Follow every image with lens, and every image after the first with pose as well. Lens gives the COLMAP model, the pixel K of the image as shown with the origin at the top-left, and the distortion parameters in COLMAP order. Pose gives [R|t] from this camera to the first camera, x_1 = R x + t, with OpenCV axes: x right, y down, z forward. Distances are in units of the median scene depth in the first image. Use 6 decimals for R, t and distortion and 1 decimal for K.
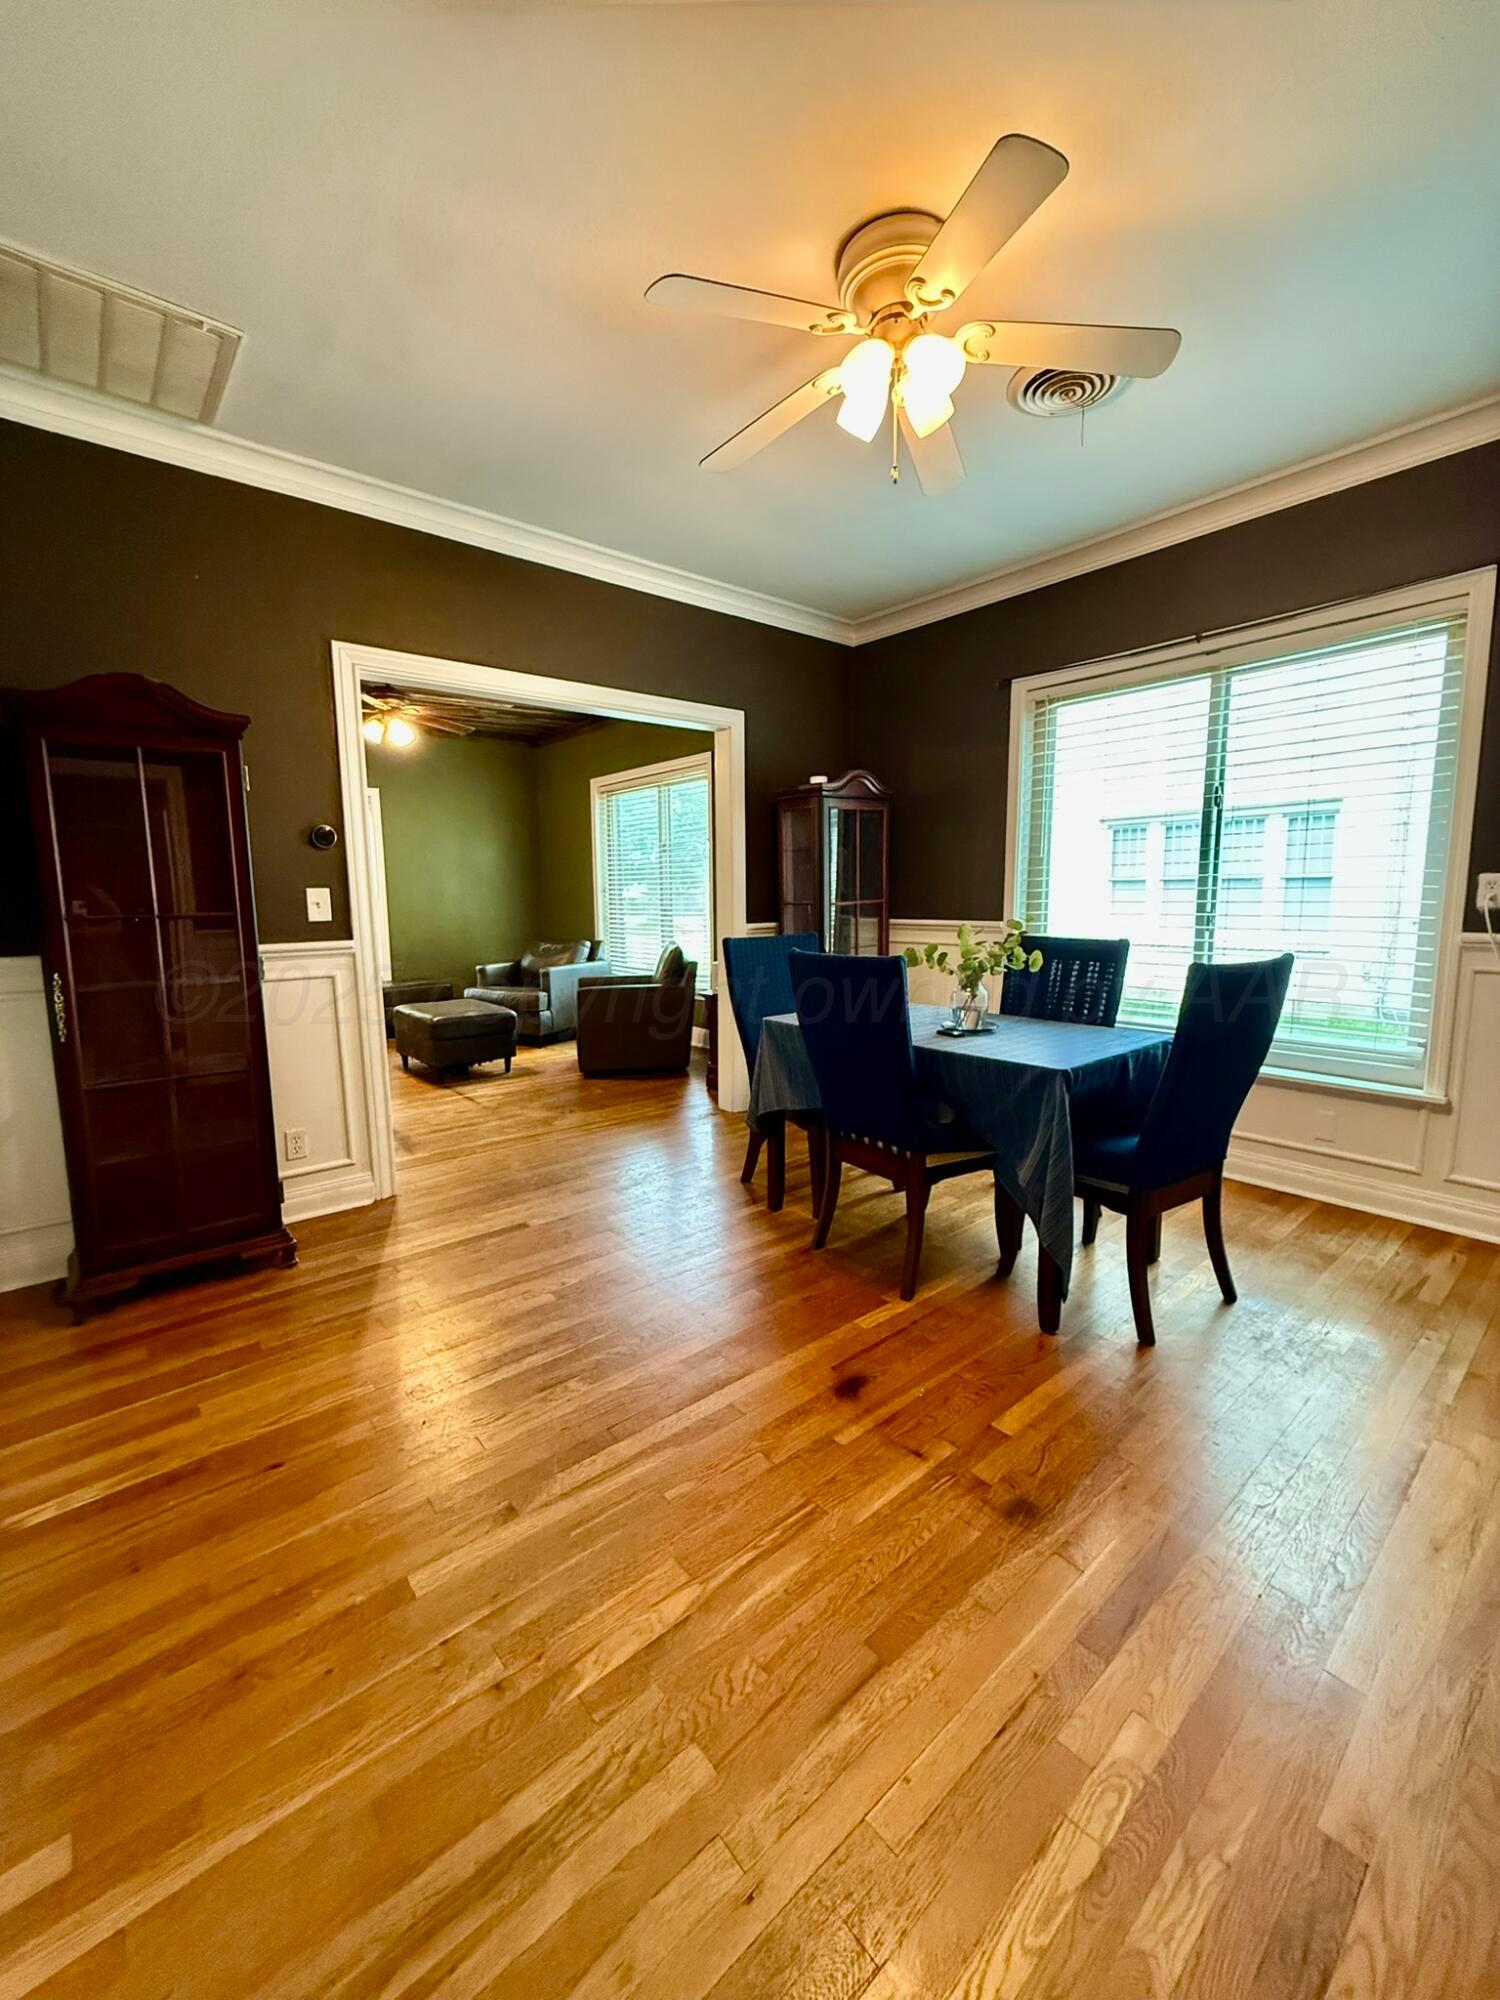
lens RADIAL K [[794.8, 0, 734.9], [0, 794.8, 999.6], [0, 0, 1]] dist [-0.001753, 0.000841]
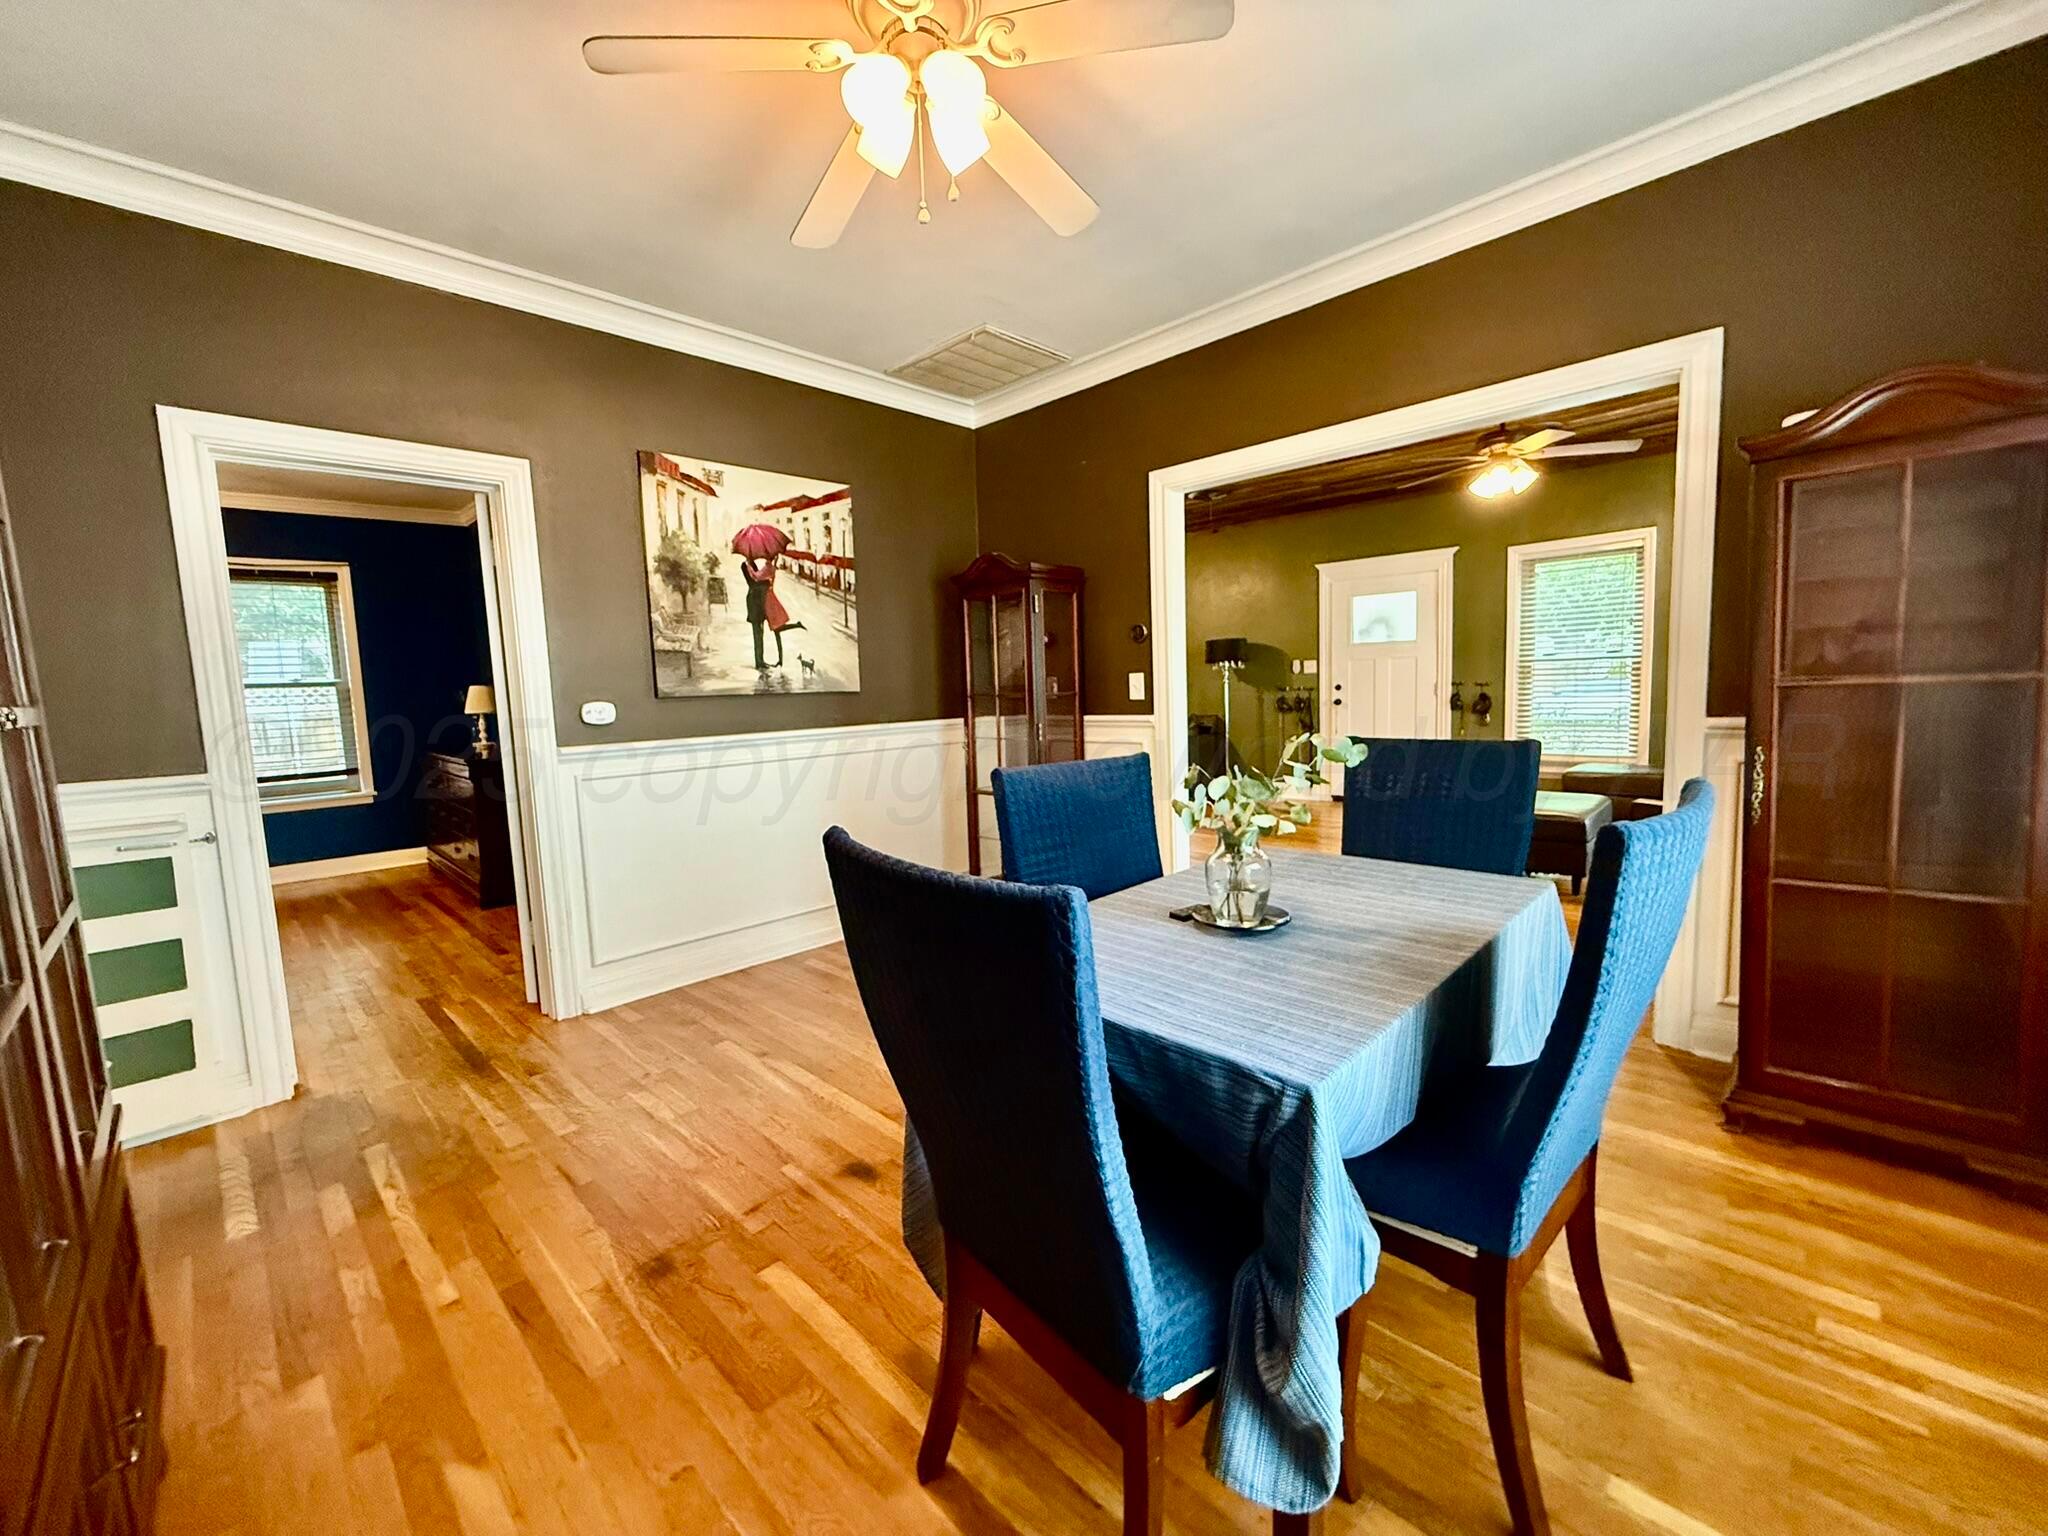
lens RADIAL K [[813.9, 0, 1013.3], [0, 813.9, 770.0], [0, 0, 1]] dist [-0.001753, 0.000841]
pose [[0.097944, 0.106295, -0.989499, 1.290880], [-0.104916, 0.989842, 0.095947, -0.158189], [0.989646, 0.094417, 0.108101, 1.172633]]
